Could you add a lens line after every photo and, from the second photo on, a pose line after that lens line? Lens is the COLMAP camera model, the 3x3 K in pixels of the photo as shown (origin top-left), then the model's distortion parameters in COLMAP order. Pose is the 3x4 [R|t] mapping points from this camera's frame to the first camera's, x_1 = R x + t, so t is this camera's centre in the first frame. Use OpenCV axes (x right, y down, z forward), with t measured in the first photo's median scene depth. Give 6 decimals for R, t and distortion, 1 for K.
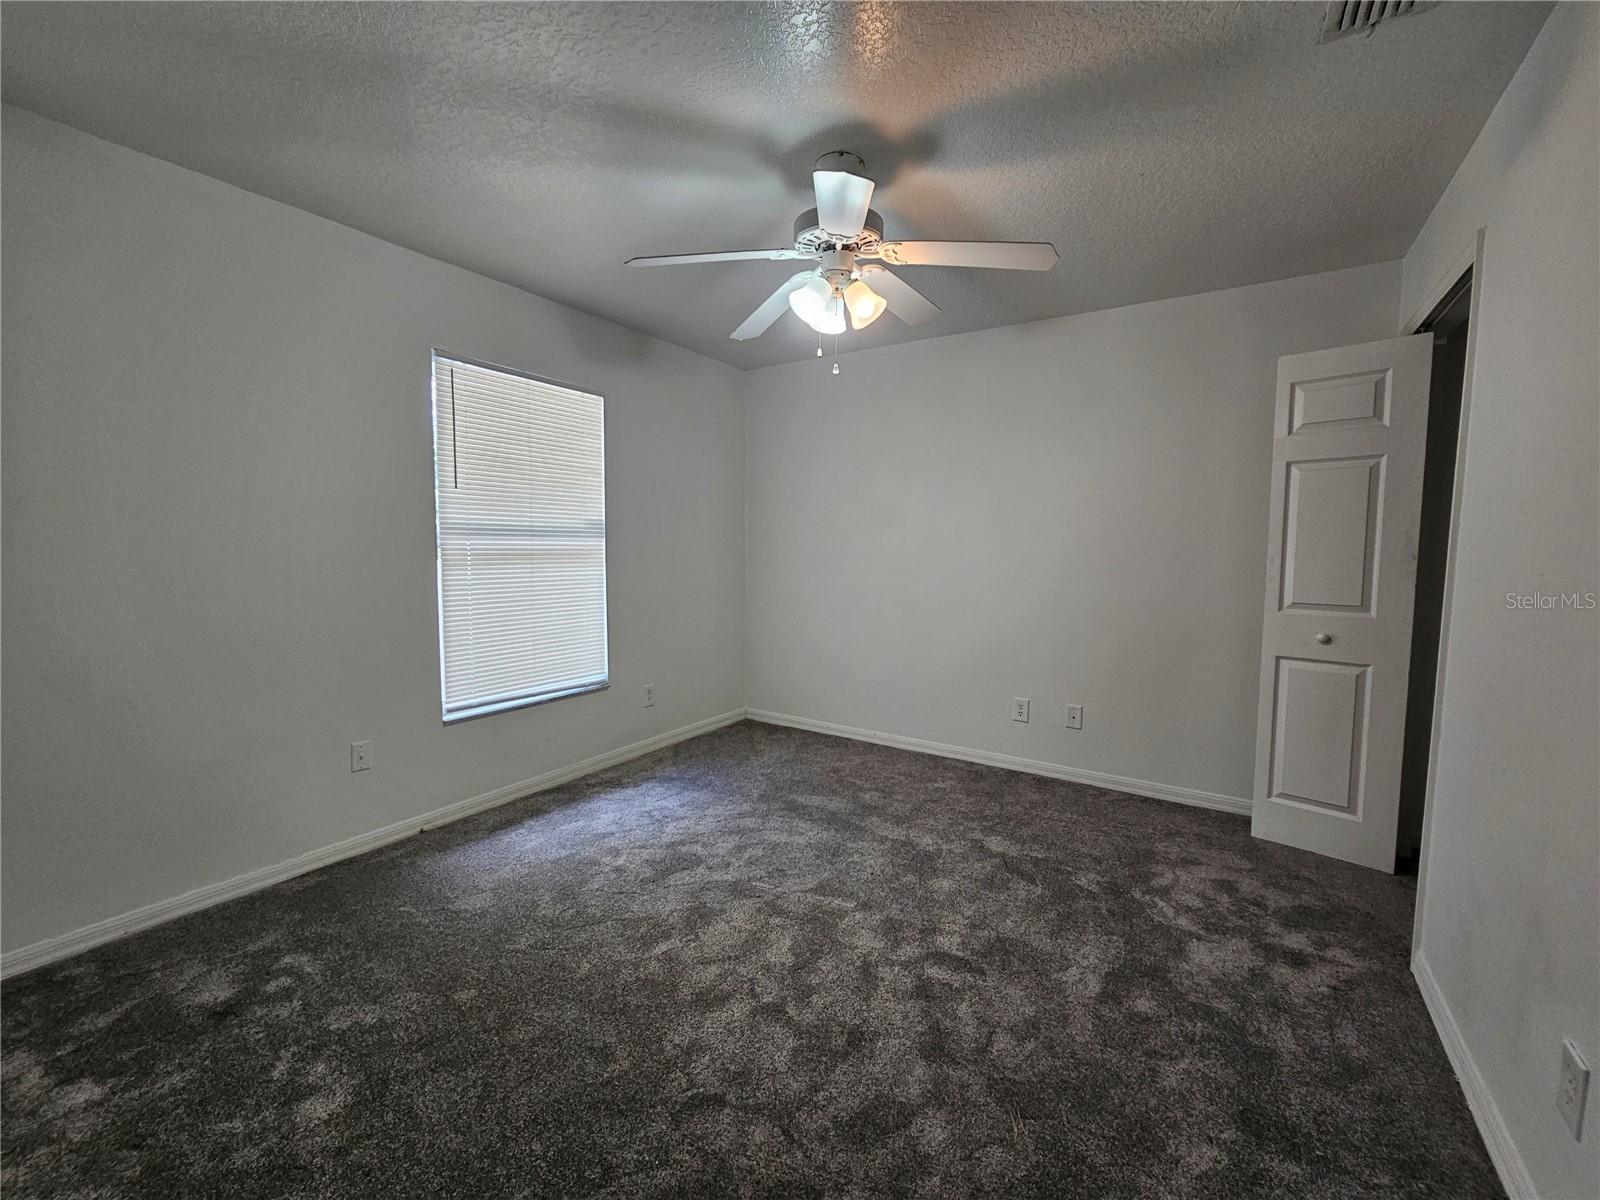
lens RADIAL K [[659.2, 0, 795.7], [0, 659.2, 601.0], [0, 0, 1]] dist [-0.000792, -0.000293]
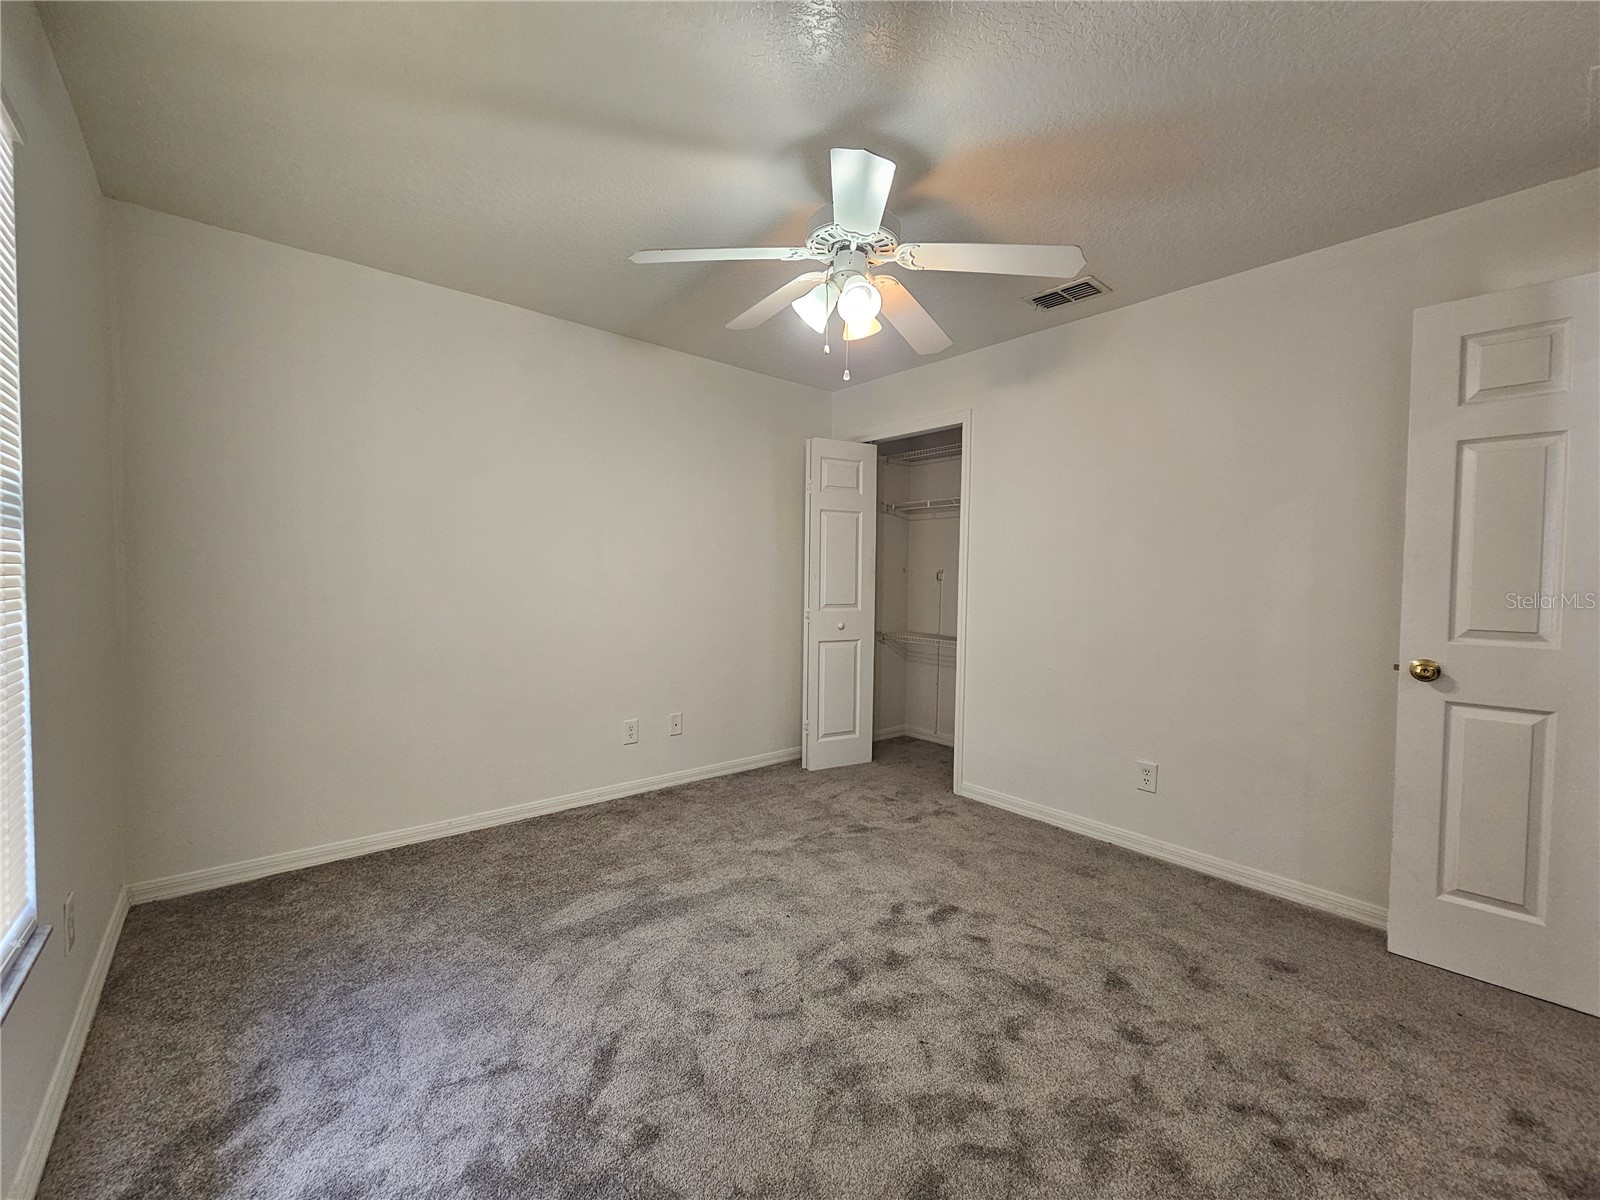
lens RADIAL K [[653.0, 0, 798.6], [0, 653.0, 587.1], [0, 0, 1]] dist [0.001702, 0.000370]
pose [[0.282516, -0.028260, 0.958846, -0.672085], [0.069721, 0.997527, 0.008857, -0.053428], [-0.956725, 0.064350, 0.283788, 0.614907]]
